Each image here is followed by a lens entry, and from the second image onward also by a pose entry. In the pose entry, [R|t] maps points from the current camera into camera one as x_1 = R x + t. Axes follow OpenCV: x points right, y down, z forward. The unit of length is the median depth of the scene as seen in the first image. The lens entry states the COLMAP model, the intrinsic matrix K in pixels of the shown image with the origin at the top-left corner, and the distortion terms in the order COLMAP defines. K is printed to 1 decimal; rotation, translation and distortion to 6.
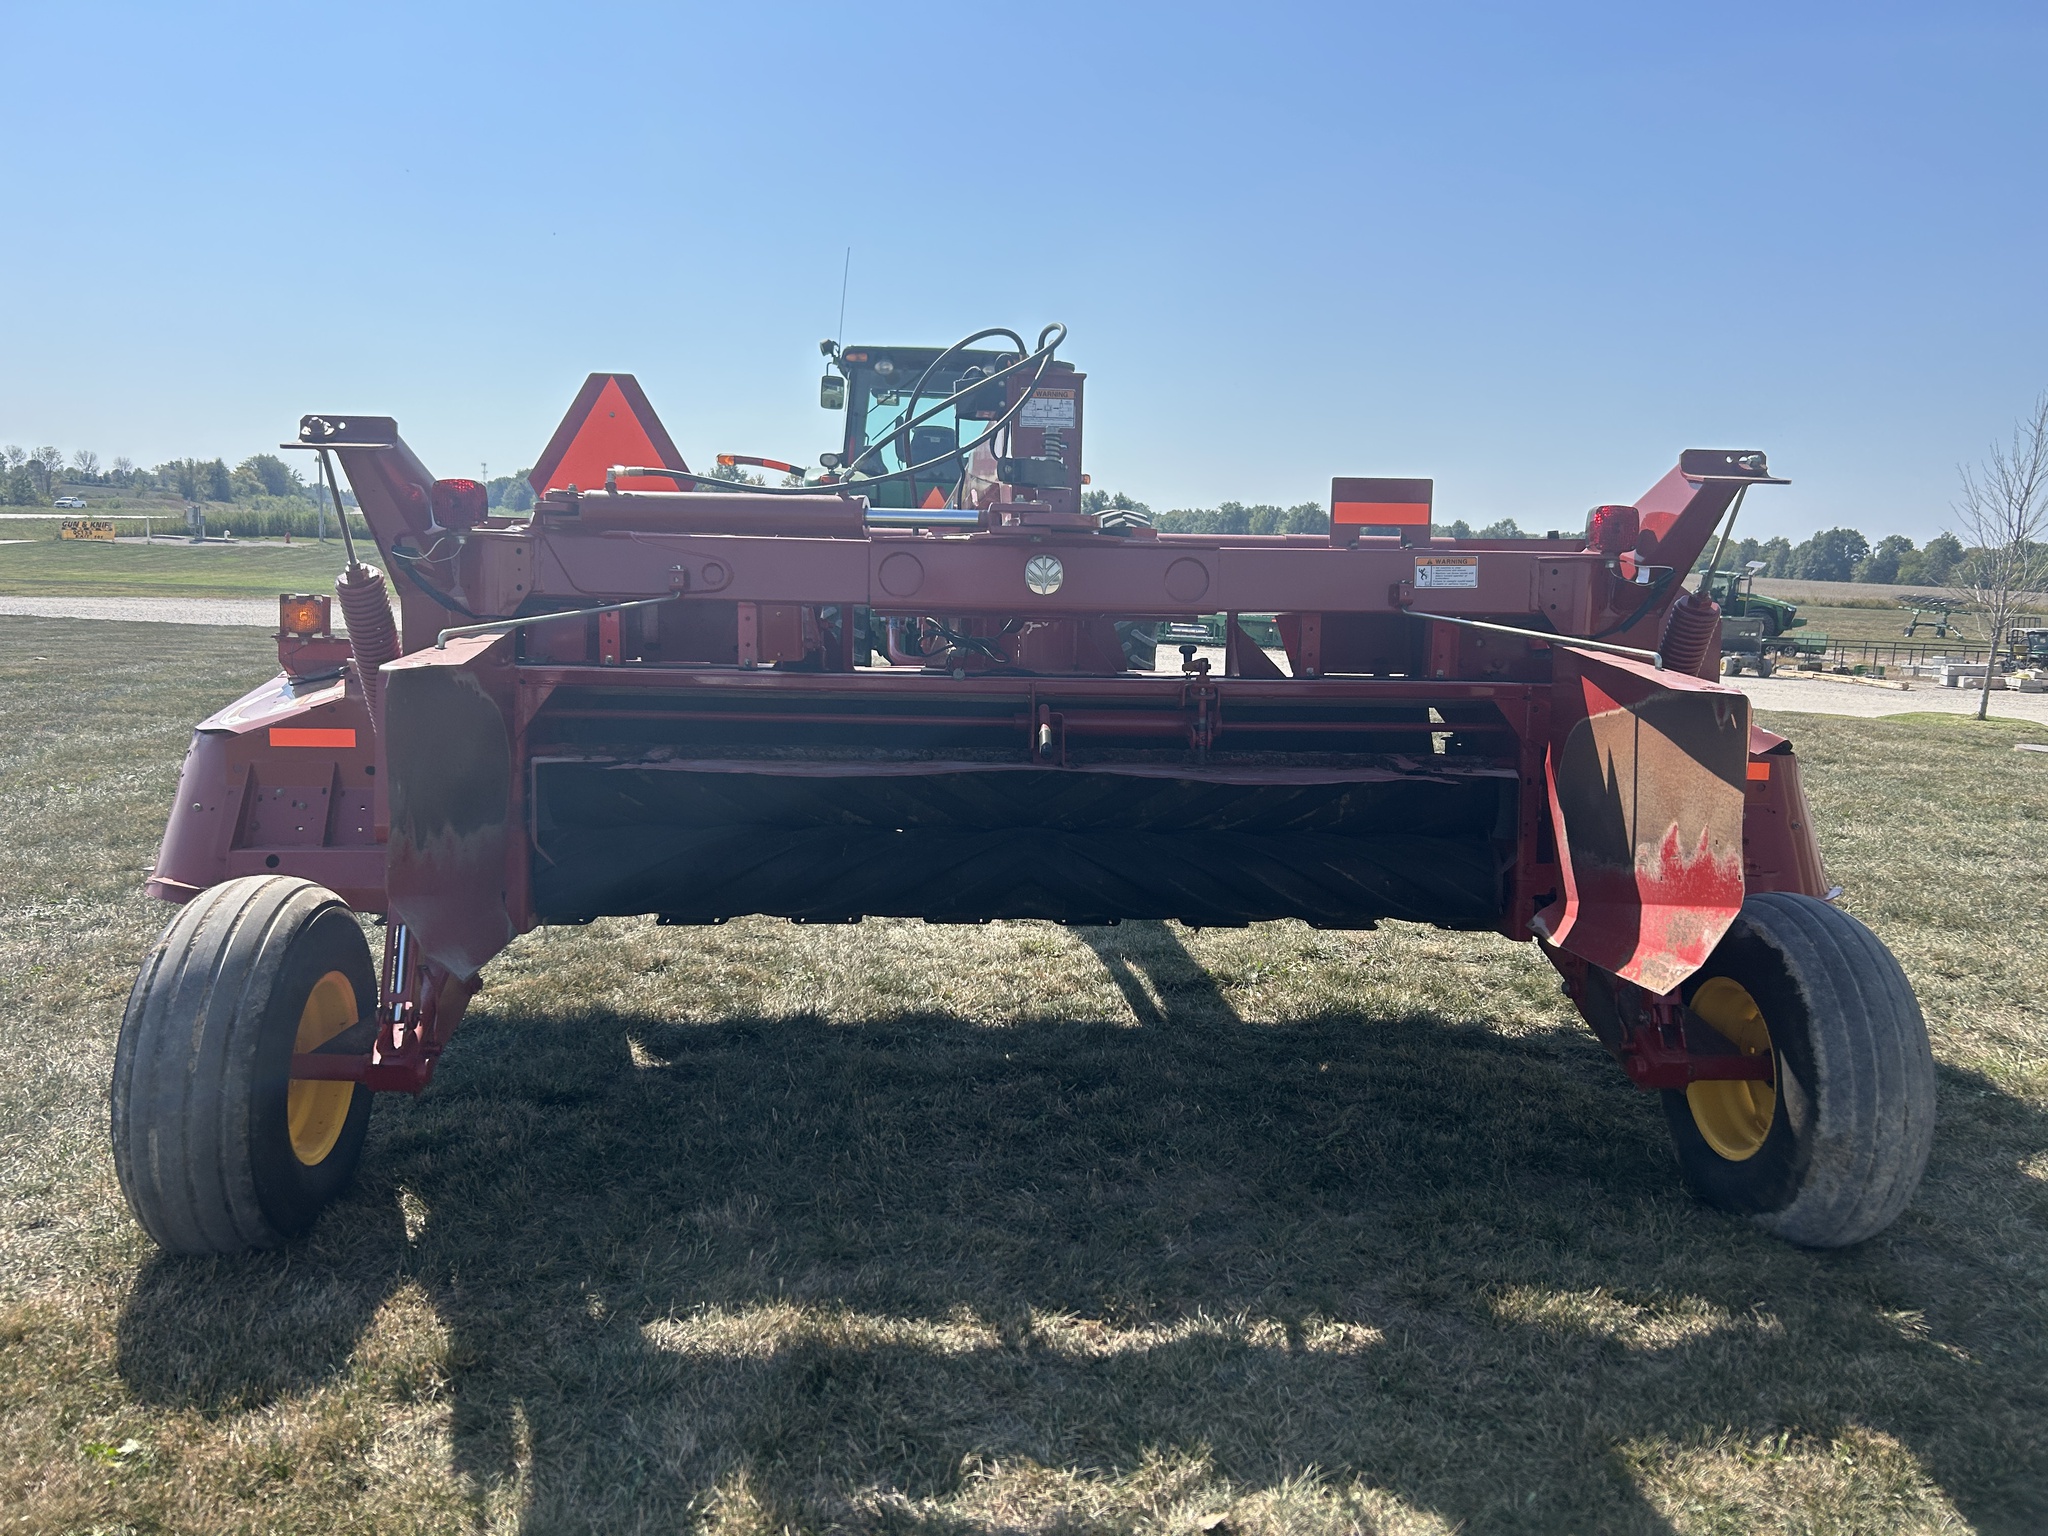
lens RADIAL K [[1548.9, 0, 1034.8], [0, 1548.9, 784.0], [0, 0, 1]] dist [0.053103, -0.057593]
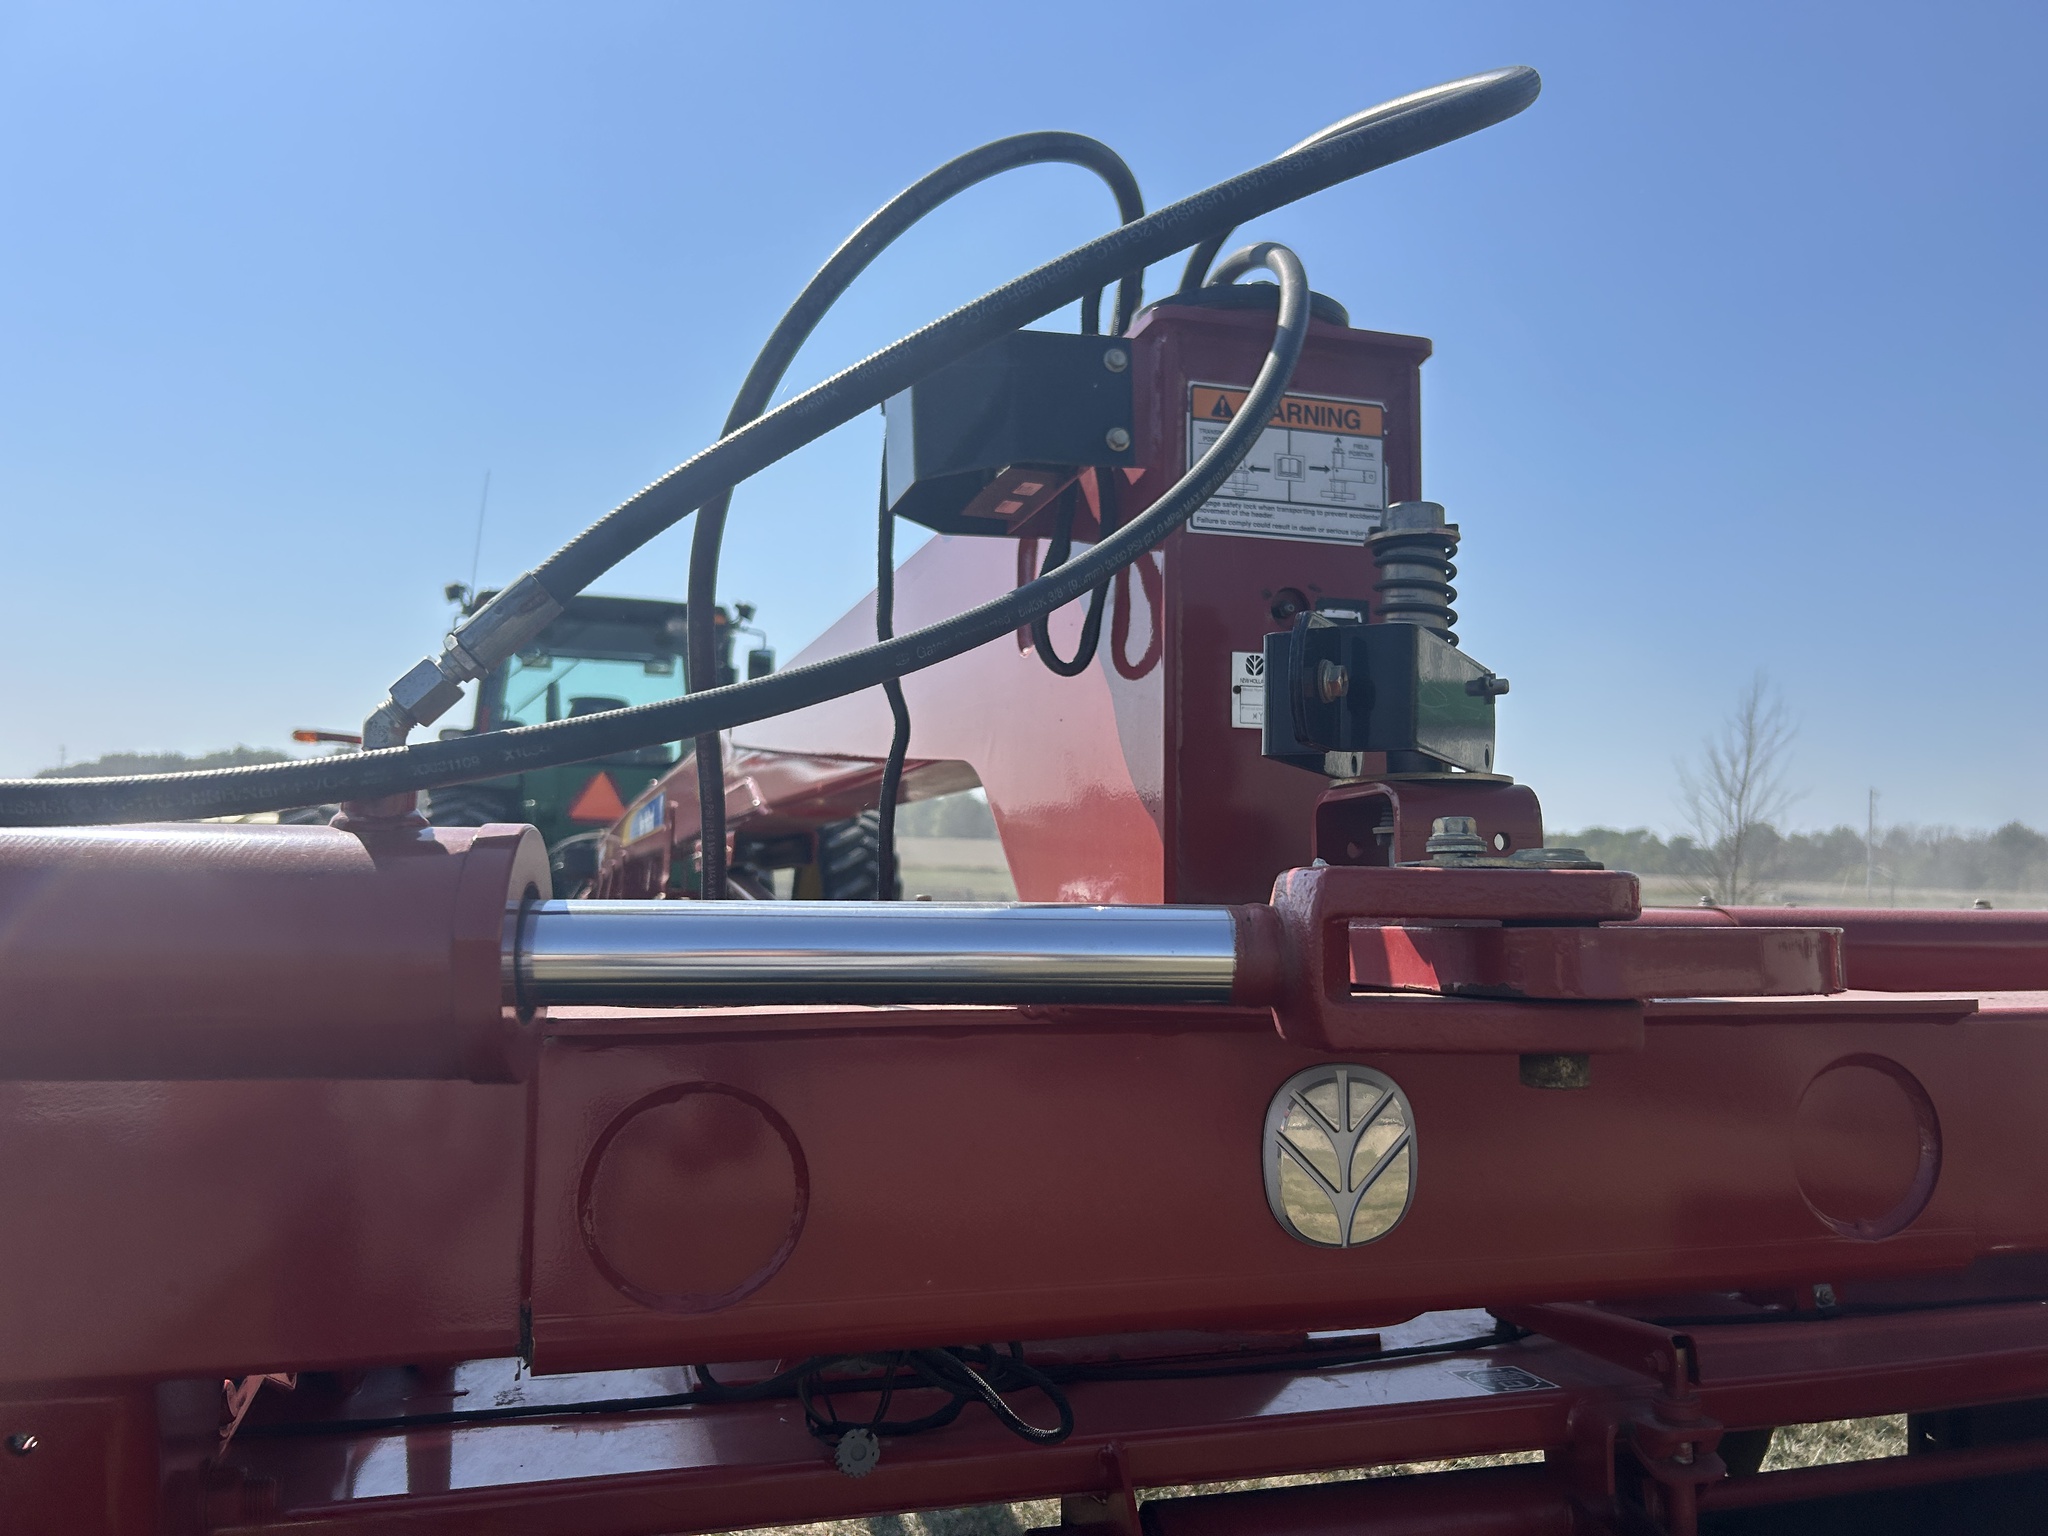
lens RADIAL K [[1548.9, 0, 1034.8], [0, 1548.9, 784.0], [0, 0, 1]] dist [0.053103, -0.057593]
pose [[0.975143, 0.003364, 0.221549, -0.087342], [0.036704, 0.983618, -0.176491, -0.148230], [-0.218513, 0.180236, 0.959045, 0.776347]]
